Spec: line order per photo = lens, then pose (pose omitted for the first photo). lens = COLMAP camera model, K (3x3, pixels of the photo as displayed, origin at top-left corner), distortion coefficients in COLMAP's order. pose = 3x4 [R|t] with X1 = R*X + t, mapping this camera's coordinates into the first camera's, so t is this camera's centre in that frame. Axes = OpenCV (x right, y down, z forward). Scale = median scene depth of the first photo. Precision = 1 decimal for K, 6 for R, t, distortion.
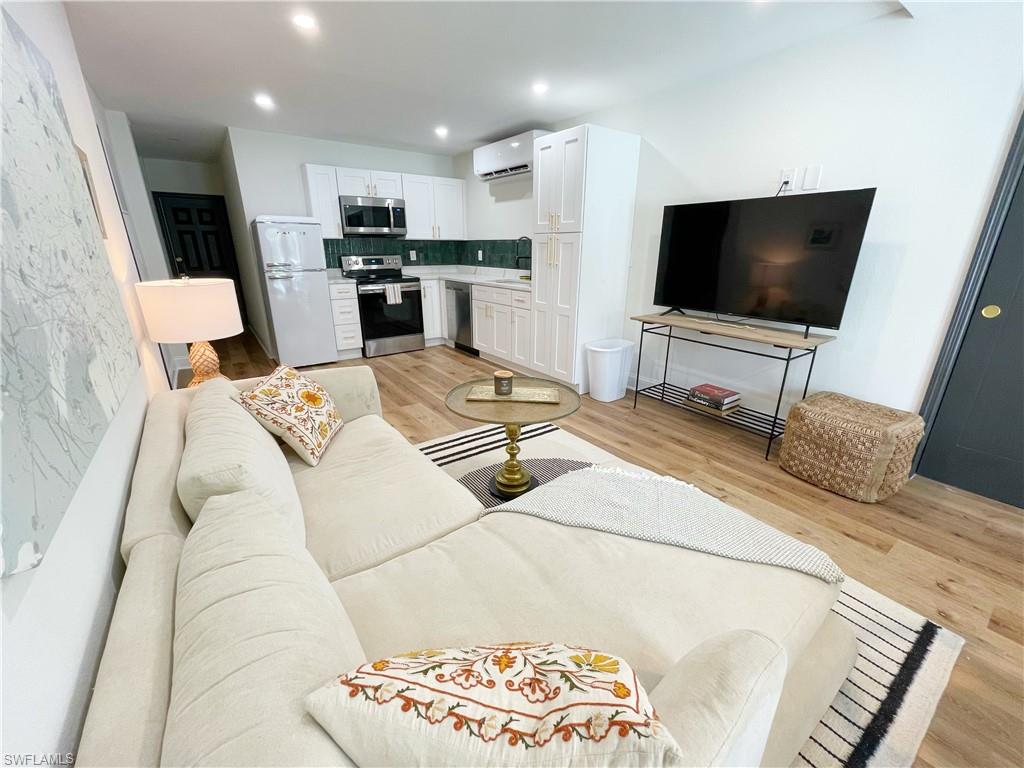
lens RADIAL K [[411.2, 0, 512.0], [0, 411.2, 384.0], [0, 0, 1]] dist [-0.000823, 0.000009]
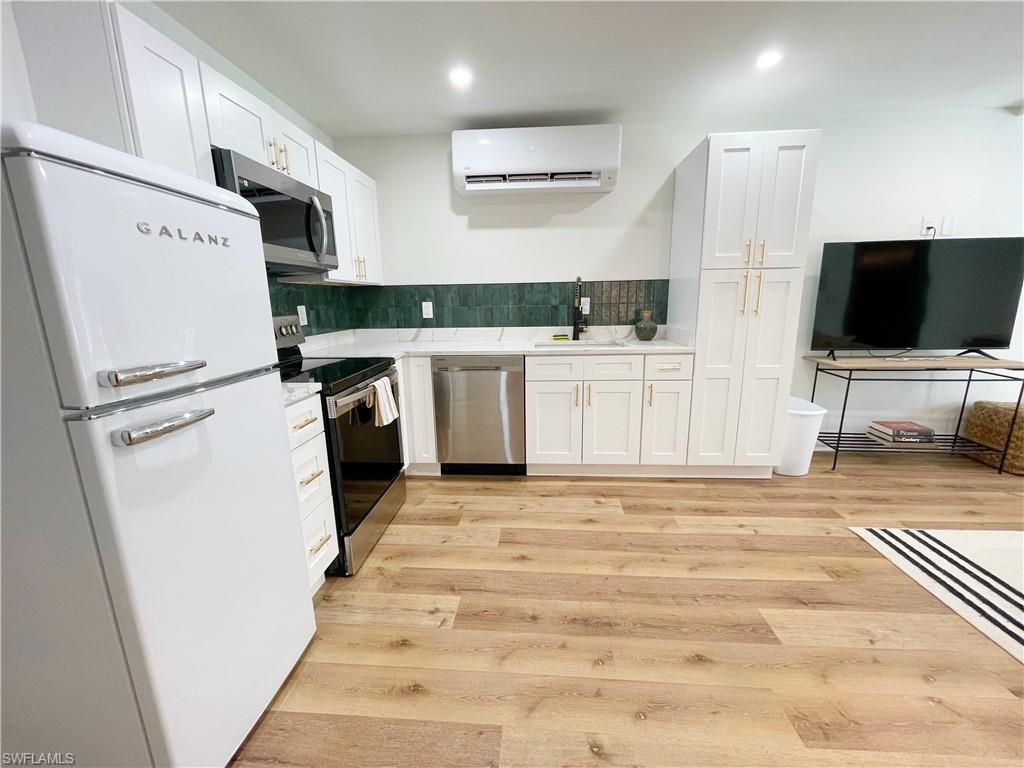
lens RADIAL K [[411.2, 0, 512.0], [0, 411.2, 384.0], [0, 0, 1]] dist [-0.000823, 0.000009]
pose [[0.648633, -0.169780, 0.741923, -0.801927], [0.261889, 0.965064, -0.008116, -0.305643], [-0.714625, 0.199566, 0.670436, 0.947353]]
